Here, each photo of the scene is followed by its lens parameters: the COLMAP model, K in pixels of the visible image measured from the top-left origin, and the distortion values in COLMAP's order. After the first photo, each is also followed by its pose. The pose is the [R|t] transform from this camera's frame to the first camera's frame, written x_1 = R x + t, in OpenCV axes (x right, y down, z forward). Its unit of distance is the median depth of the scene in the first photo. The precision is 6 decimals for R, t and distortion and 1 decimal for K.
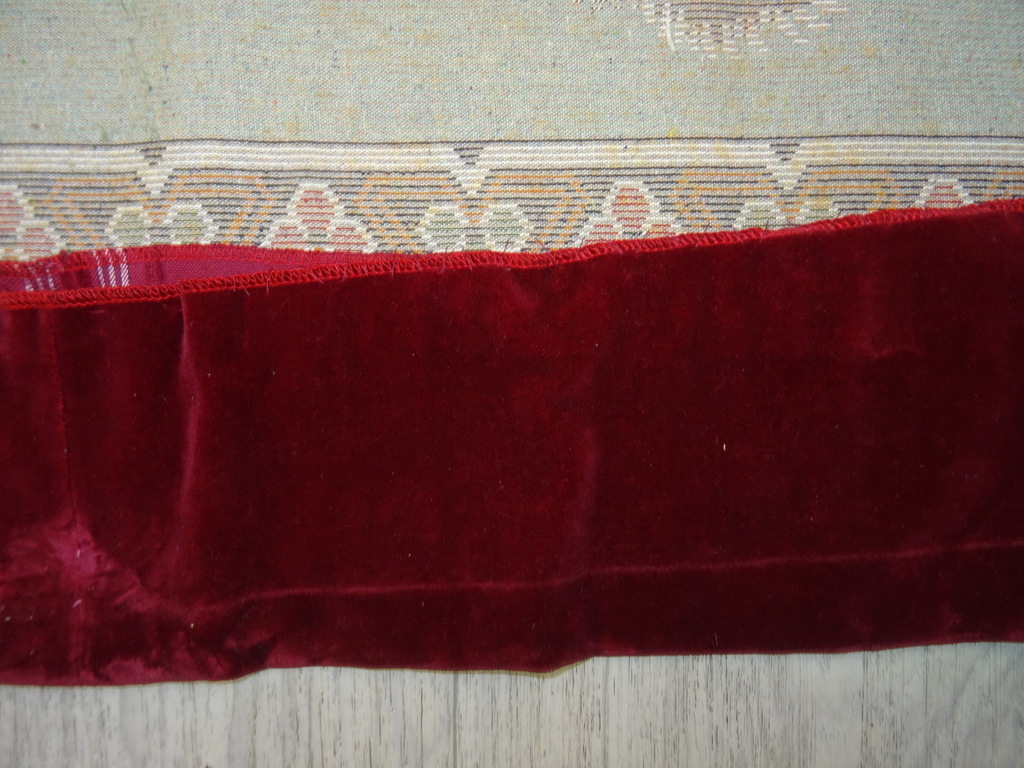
lens RADIAL K [[761.6, 0, 515.6], [0, 761.6, 382.3], [0, 0, 1]] dist [-0.008246, -0.002410]
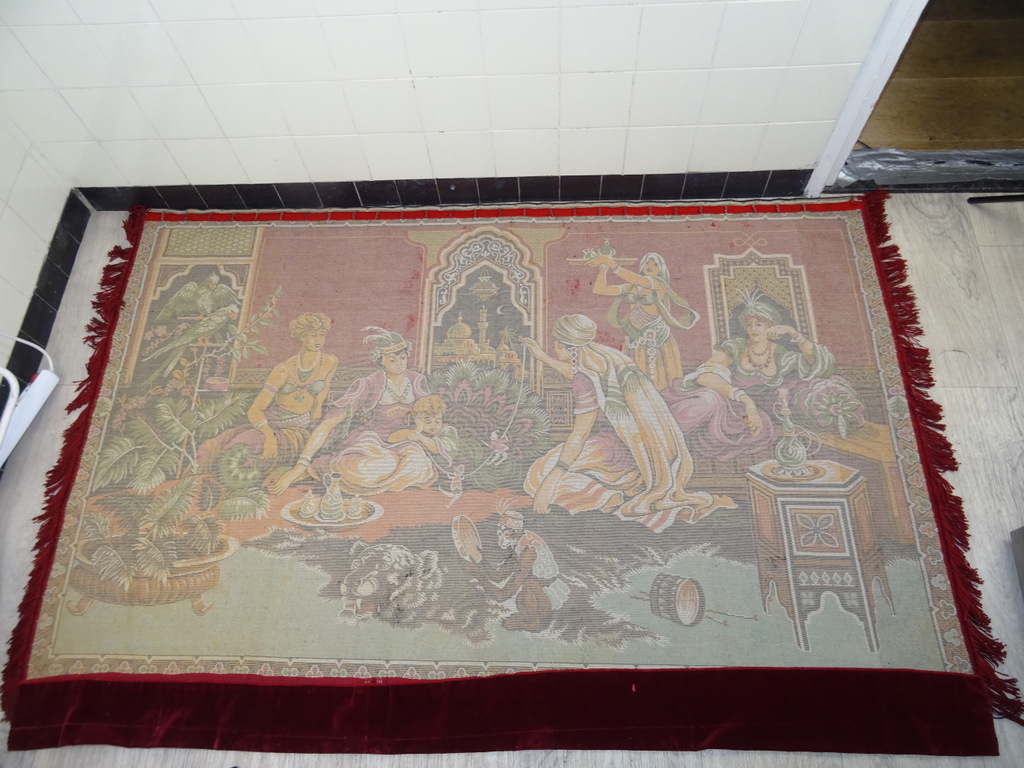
lens RADIAL K [[761.6, 0, 525.0], [0, 761.6, 359.4], [0, 0, 1]] dist [-0.008246, -0.002410]
pose [[0.999845, 0.008680, -0.015347, 0.745456], [-0.014936, 0.879527, -0.475615, 0.475494], [0.009370, 0.475771, 0.879519, -5.736477]]
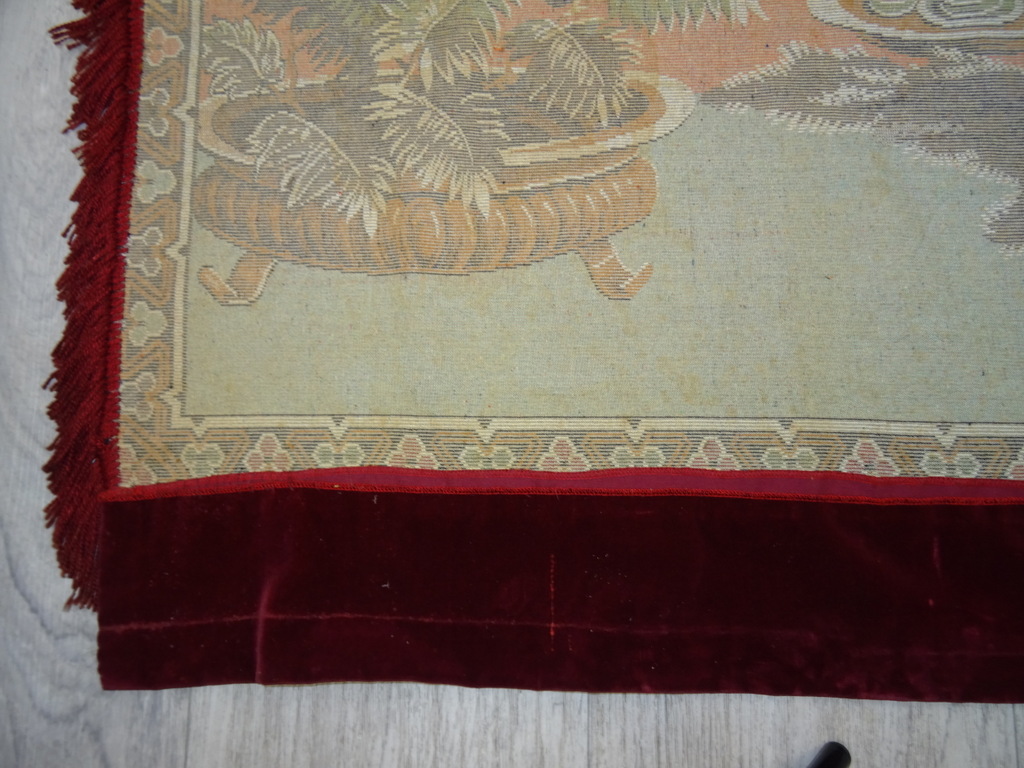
lens RADIAL K [[761.6, 0, 516.8], [0, 761.6, 385.7], [0, 0, 1]] dist [-0.008246, -0.002410]
pose [[0.999283, 0.011425, -0.036094, -2.328087], [-0.018062, 0.981754, -0.189296, -0.016547], [0.033273, 0.189812, 0.981256, -1.015464]]
